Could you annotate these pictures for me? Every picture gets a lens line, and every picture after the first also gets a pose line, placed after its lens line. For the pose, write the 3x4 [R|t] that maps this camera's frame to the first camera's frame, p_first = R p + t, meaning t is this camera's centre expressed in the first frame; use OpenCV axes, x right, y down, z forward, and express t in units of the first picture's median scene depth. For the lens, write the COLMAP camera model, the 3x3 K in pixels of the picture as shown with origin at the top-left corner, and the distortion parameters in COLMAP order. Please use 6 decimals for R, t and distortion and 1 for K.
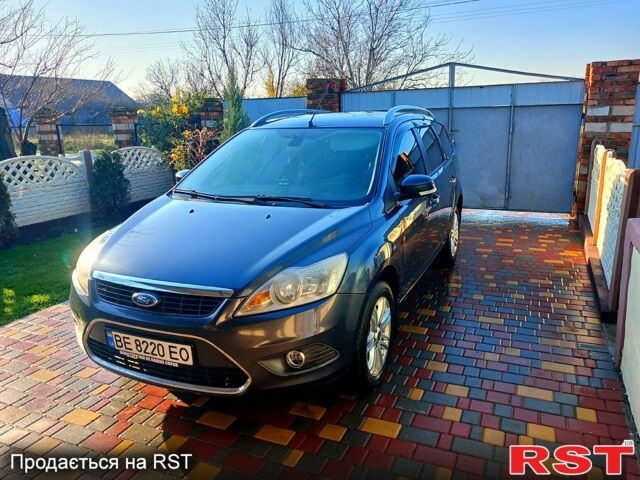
lens RADIAL K [[501.2, 0, 320.0], [0, 501.2, 240.0], [0, 0, 1]] dist [0.008351, -0.001073]
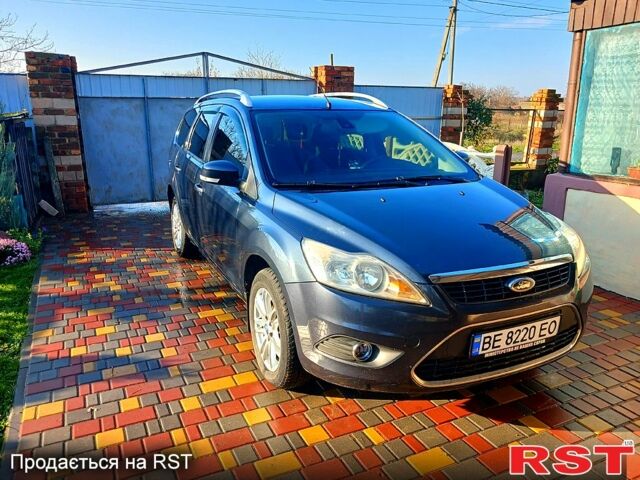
lens RADIAL K [[494.6, 0, 320.0], [0, 494.6, 240.0], [0, 0, 1]] dist [-0.006676, -0.000409]
pose [[0.663696, -0.162745, 0.730083, -0.422610], [0.155945, 0.984702, 0.077738, -0.030784], [-0.731566, 0.062258, 0.678922, 0.218942]]
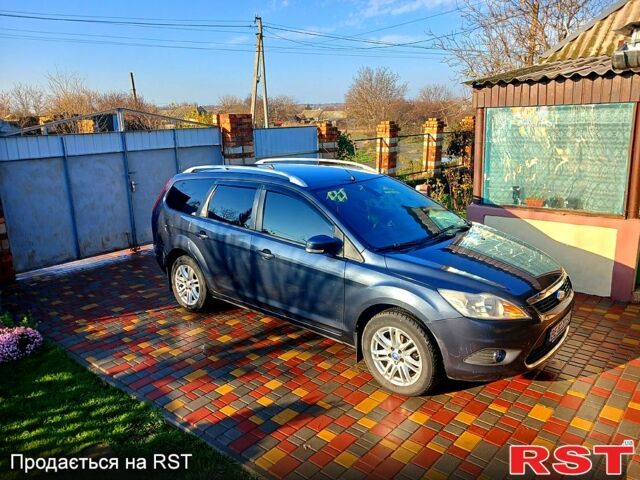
lens RADIAL K [[485.0, 0, 318.0], [0, 485.0, 230.5], [0, 0, 1]] dist [0.009044, -0.000939]
pose [[0.325590, -0.196587, 0.924848, -0.659847], [0.249192, 0.961406, 0.116630, -0.148634], [-0.912082, 0.192491, 0.362012, 0.373168]]
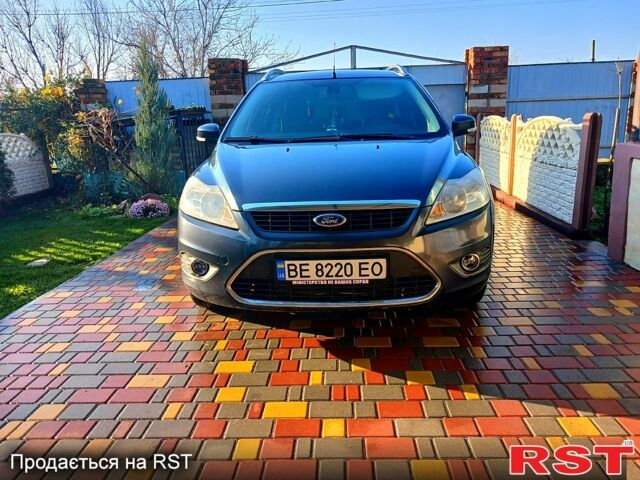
lens RADIAL K [[500.5, 0, 327.3], [0, 500.5, 239.4], [0, 0, 1]] dist [0.006448, -0.002008]
pose [[0.931779, -0.096027, 0.350094, -0.236414], [0.098612, 0.995071, 0.010480, 0.049388], [-0.349375, 0.024758, 0.936656, 0.029566]]
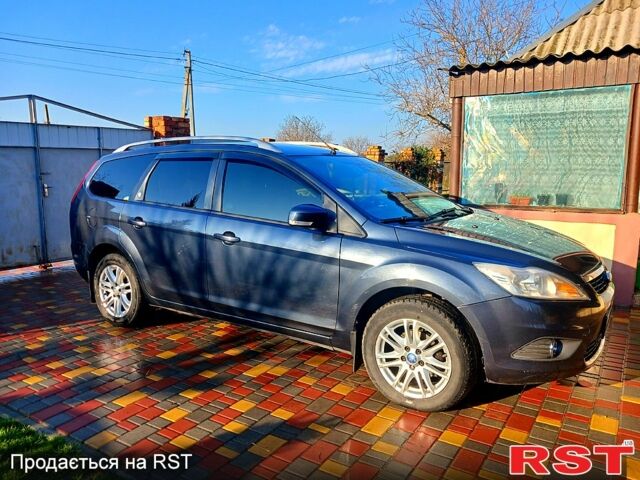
lens RADIAL K [[490.8, 0, 309.9], [0, 490.8, 239.0], [0, 0, 1]] dist [-0.003860, 0.002330]
pose [[0.196833, -0.124122, 0.972548, -0.567495], [0.230788, 0.969946, 0.077081, -0.081081], [-0.952887, 0.209280, 0.219564, 0.481336]]
